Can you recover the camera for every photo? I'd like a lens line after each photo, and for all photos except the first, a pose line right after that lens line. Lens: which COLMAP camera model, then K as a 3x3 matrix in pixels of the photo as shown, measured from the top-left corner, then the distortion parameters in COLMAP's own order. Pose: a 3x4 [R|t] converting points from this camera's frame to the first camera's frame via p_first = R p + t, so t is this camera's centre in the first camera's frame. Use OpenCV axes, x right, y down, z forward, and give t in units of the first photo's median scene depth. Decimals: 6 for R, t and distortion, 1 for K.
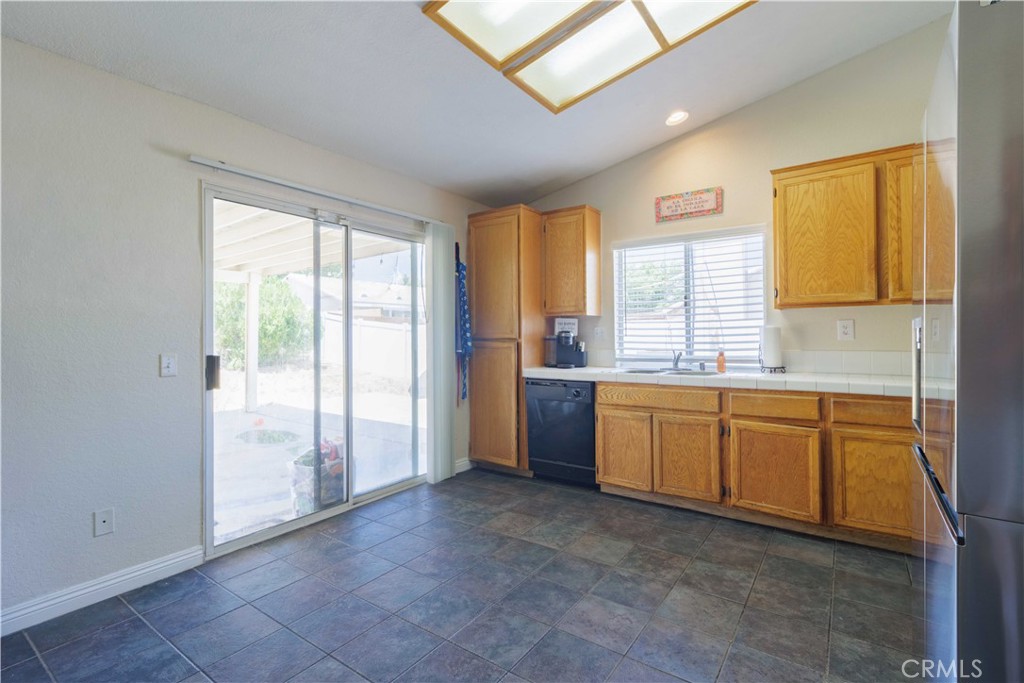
lens RADIAL K [[468.2, 0, 530.3], [0, 468.2, 330.6], [0, 0, 1]] dist [0.002729, 0.000947]
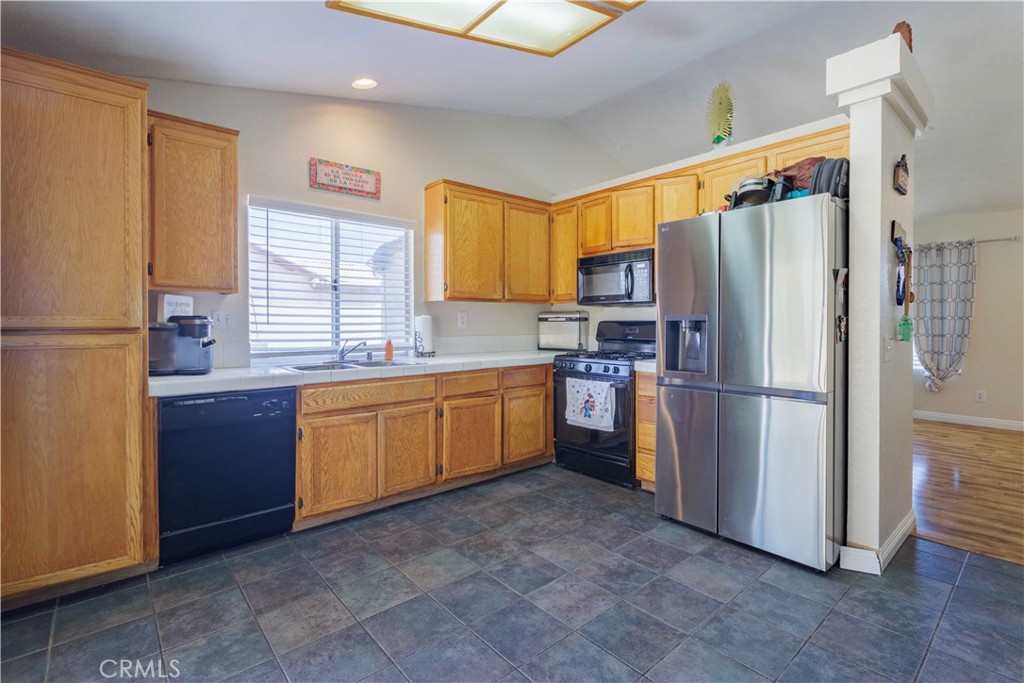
lens RADIAL K [[470.9, 0, 512.4], [0, 470.9, 326.7], [0, 0, 1]] dist [0.000119, 0.000262]
pose [[0.258835, -0.003553, 0.965915, -0.589102], [-0.014010, 0.999874, 0.007432, 0.006680], [-0.965820, -0.015456, 0.258753, 0.576789]]
